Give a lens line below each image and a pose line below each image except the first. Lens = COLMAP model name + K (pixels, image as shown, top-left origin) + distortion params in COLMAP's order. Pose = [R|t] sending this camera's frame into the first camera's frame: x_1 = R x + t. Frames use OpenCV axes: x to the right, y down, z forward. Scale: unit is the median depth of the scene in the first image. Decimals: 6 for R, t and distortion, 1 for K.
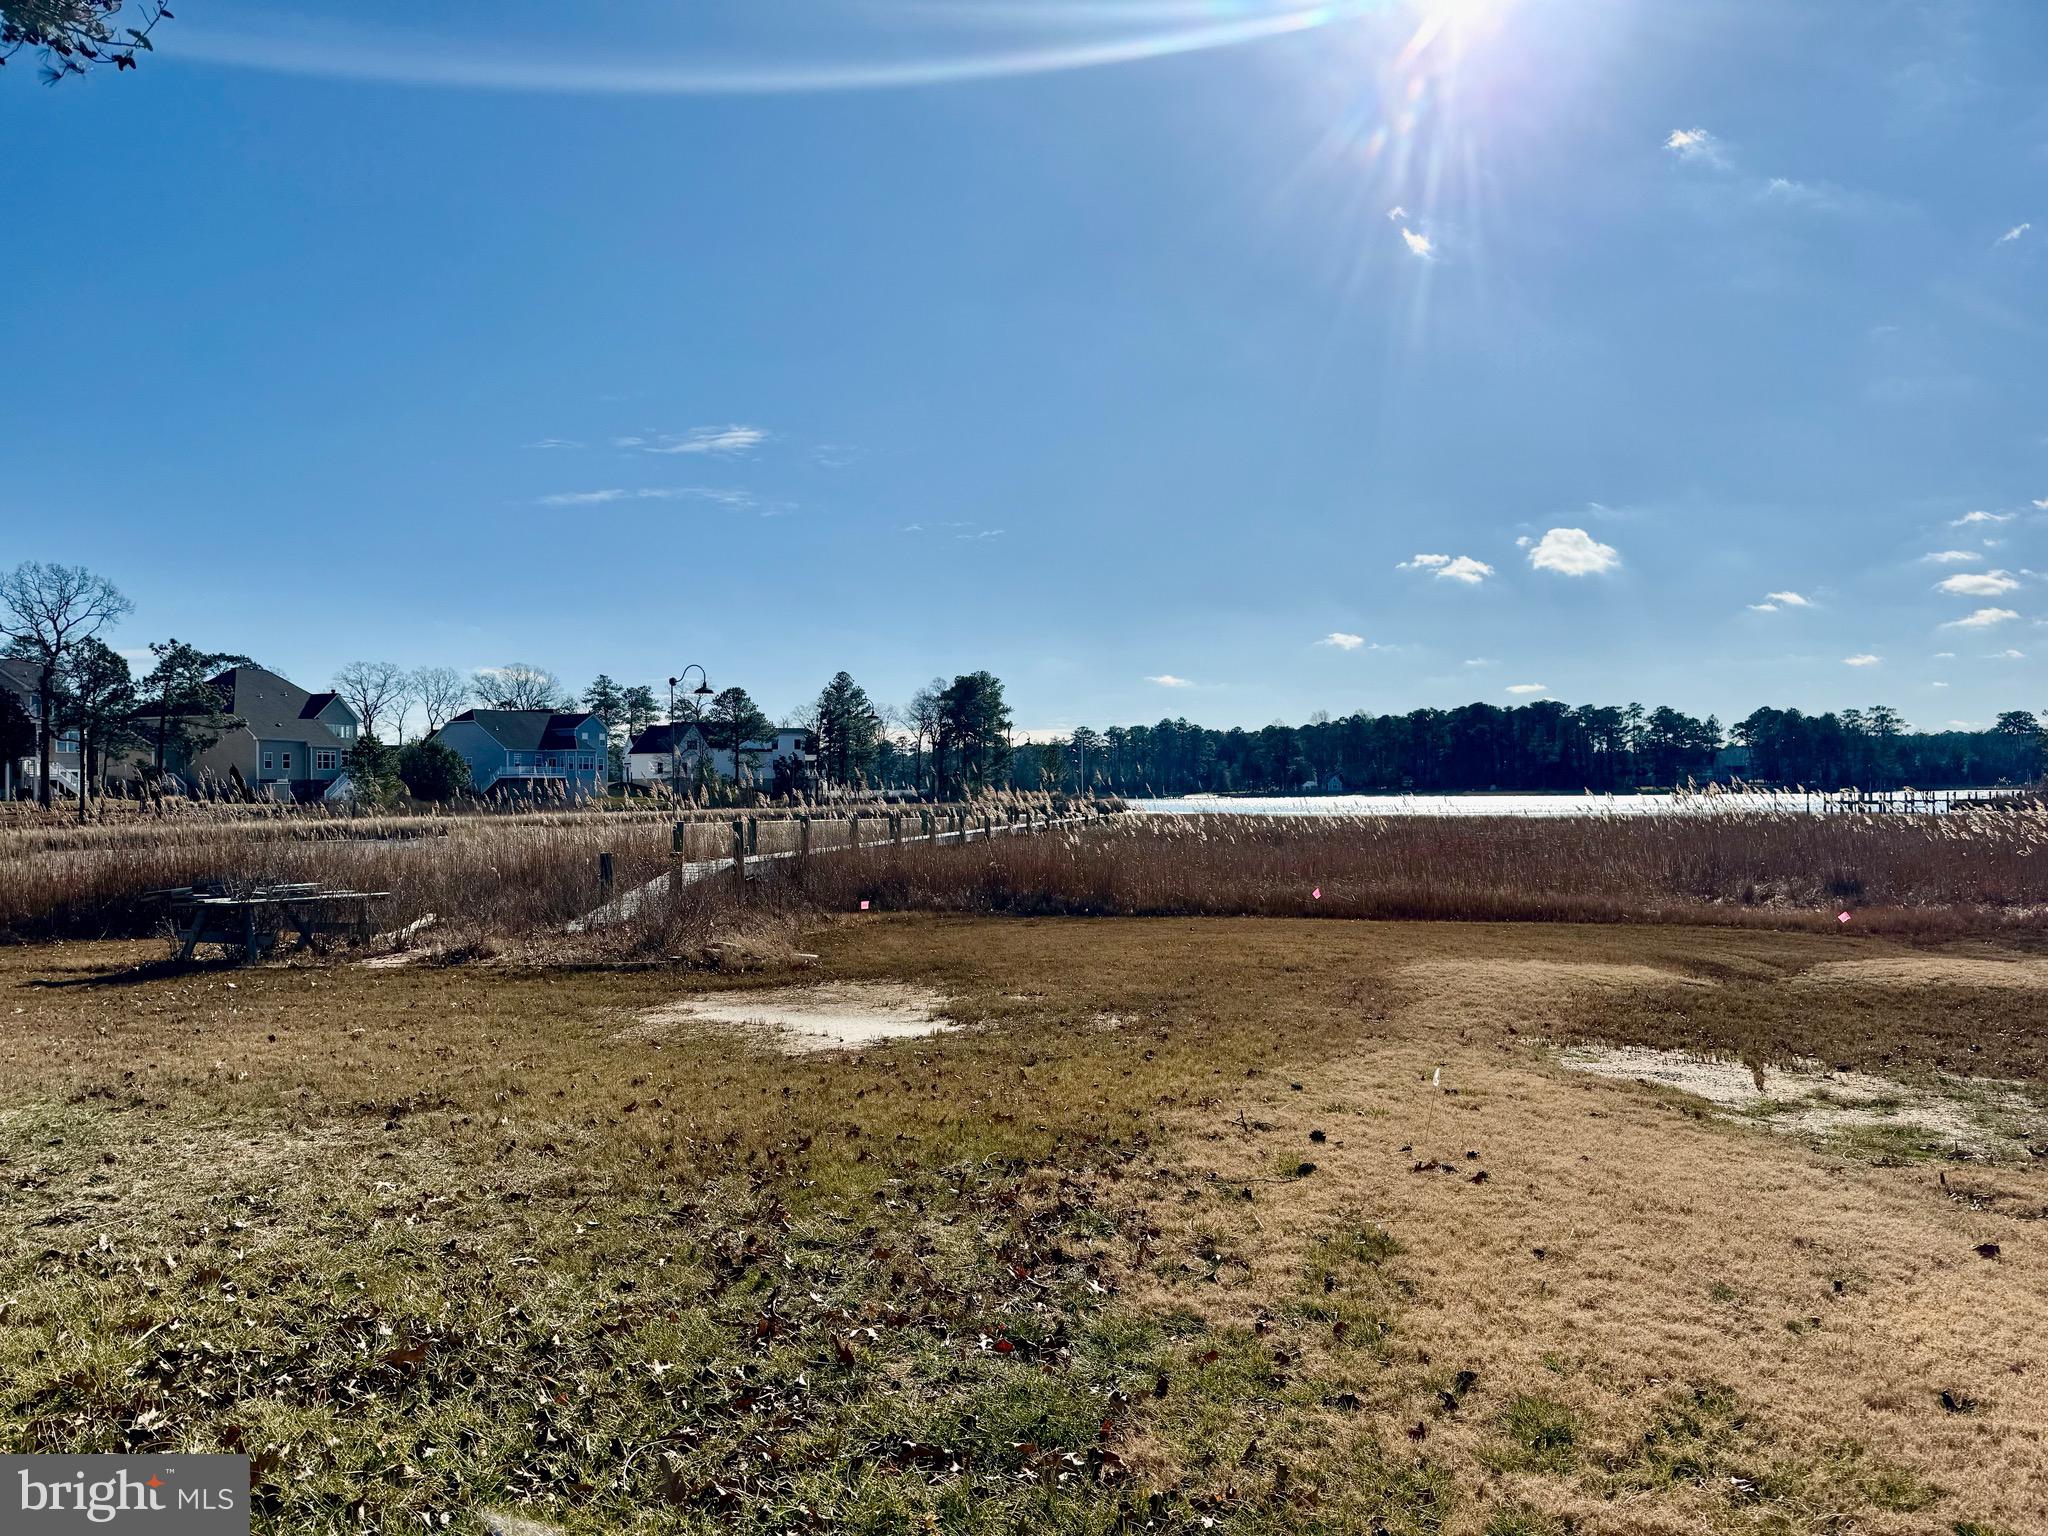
lens RADIAL K [[1391.6, 0, 1011.5], [0, 1391.6, 737.5], [0, 0, 1]] dist [0.129188, -0.168527]
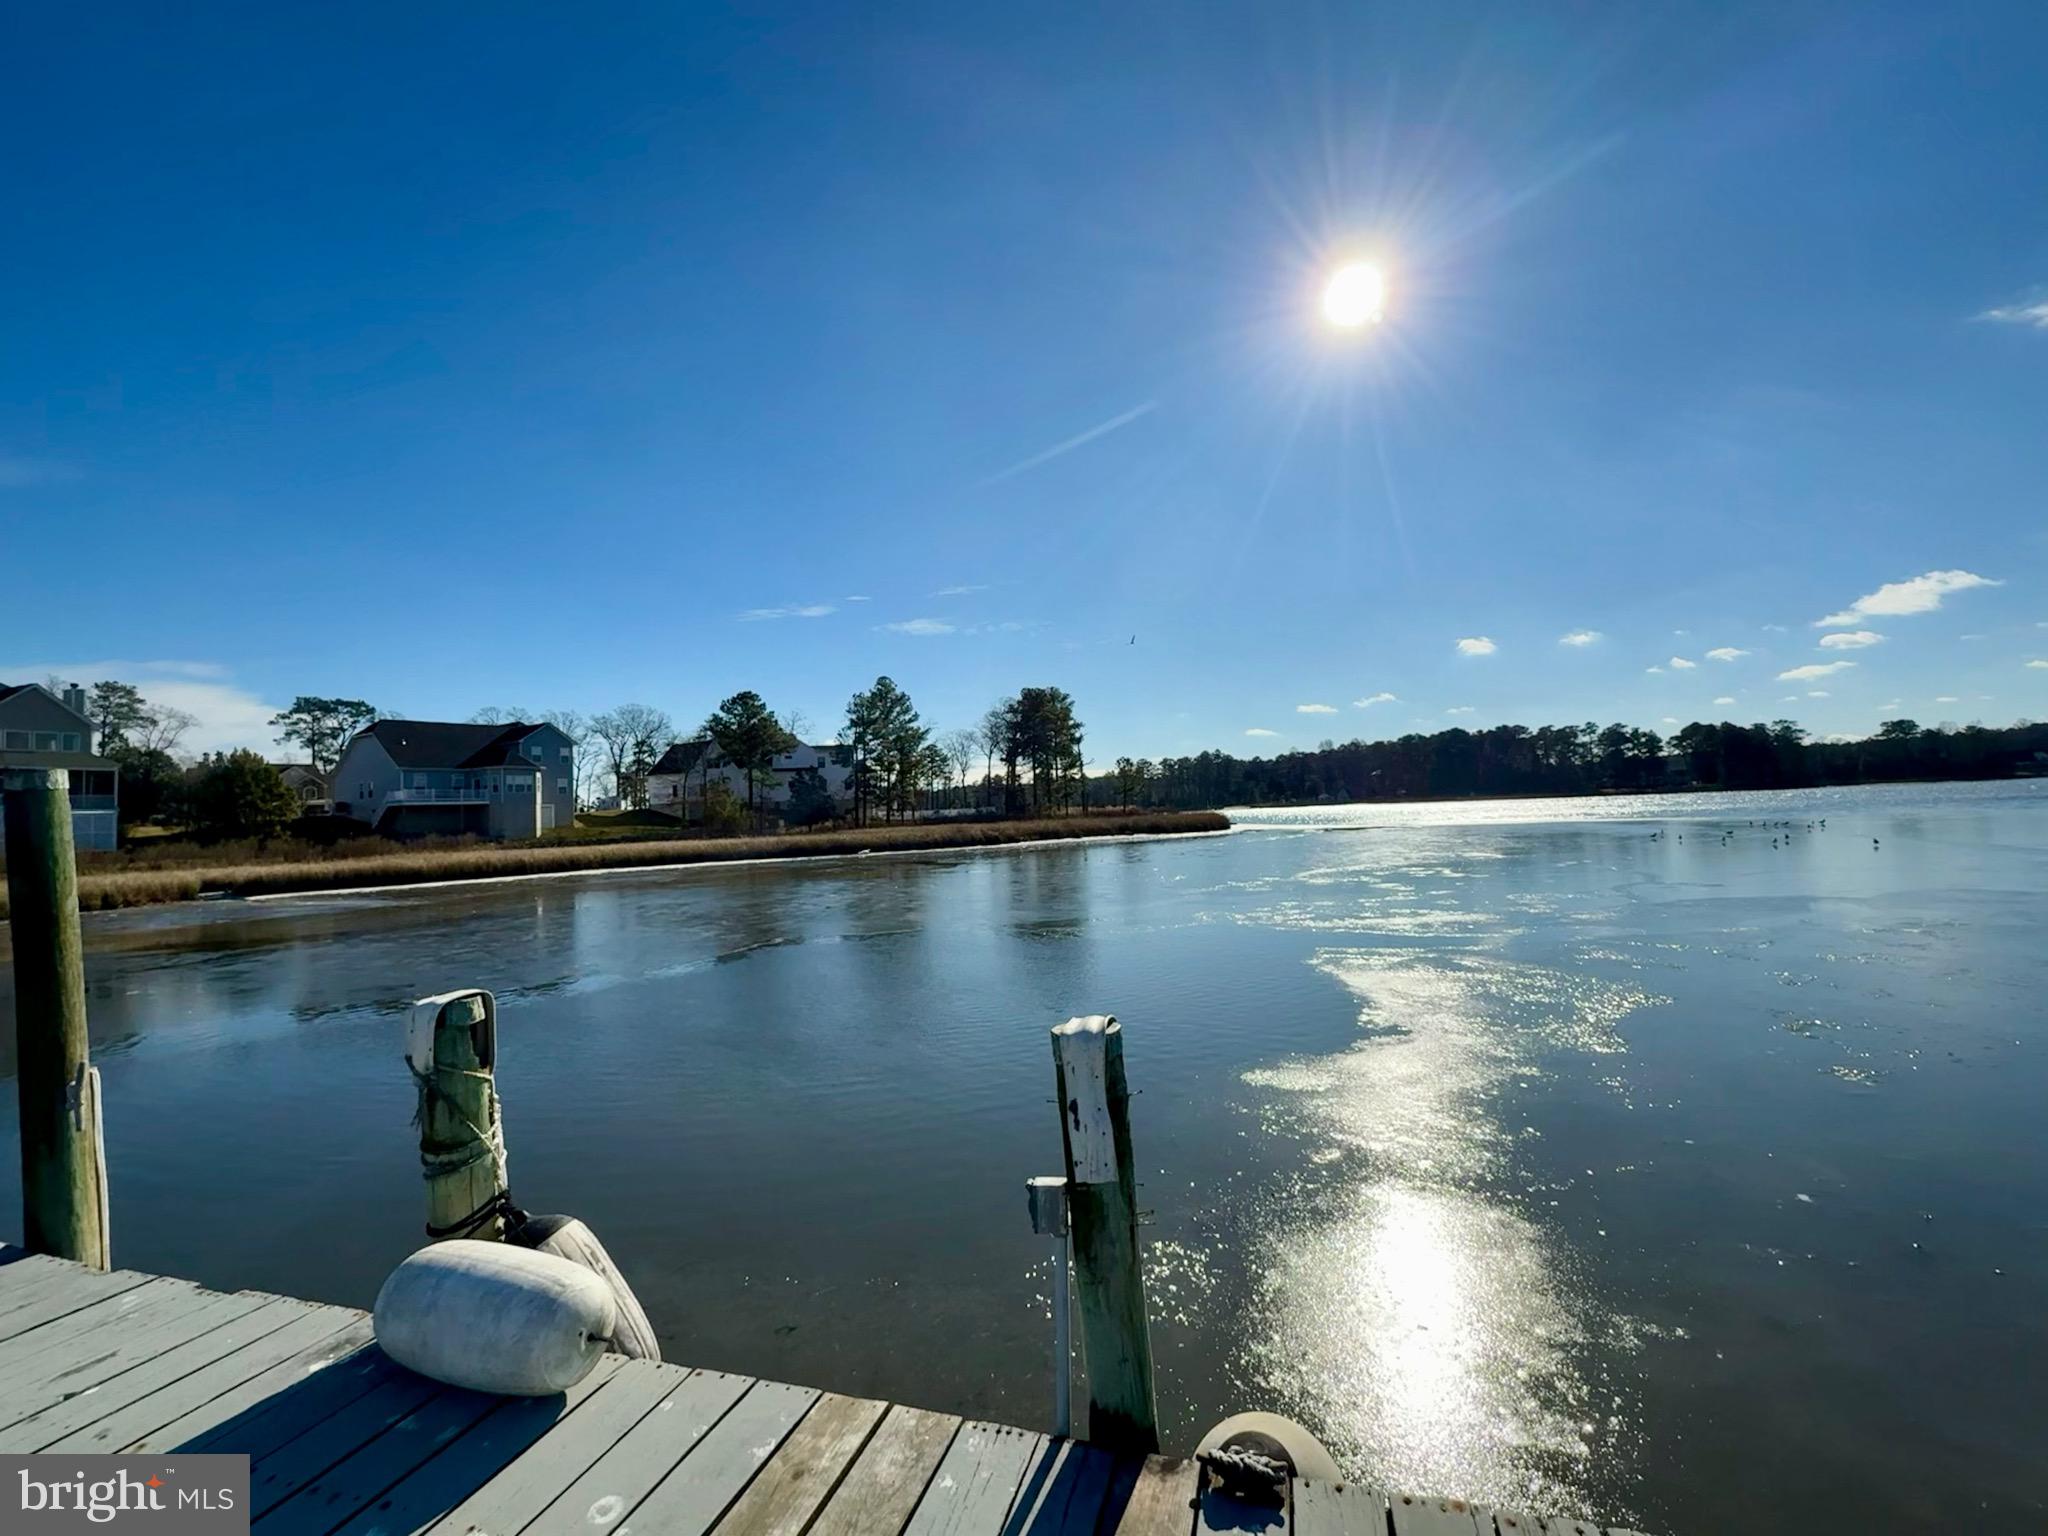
lens RADIAL K [[864.1, 0, 1024.0], [0, 864.1, 768.0], [0, 0, 1]] dist [-0.000066, -0.000175]
pose [[0.996449, -0.033184, -0.077385, 0.002462], [0.032313, 0.999400, -0.012487, 0.008813], [0.077753, 0.009942, 0.996923, 0.202464]]
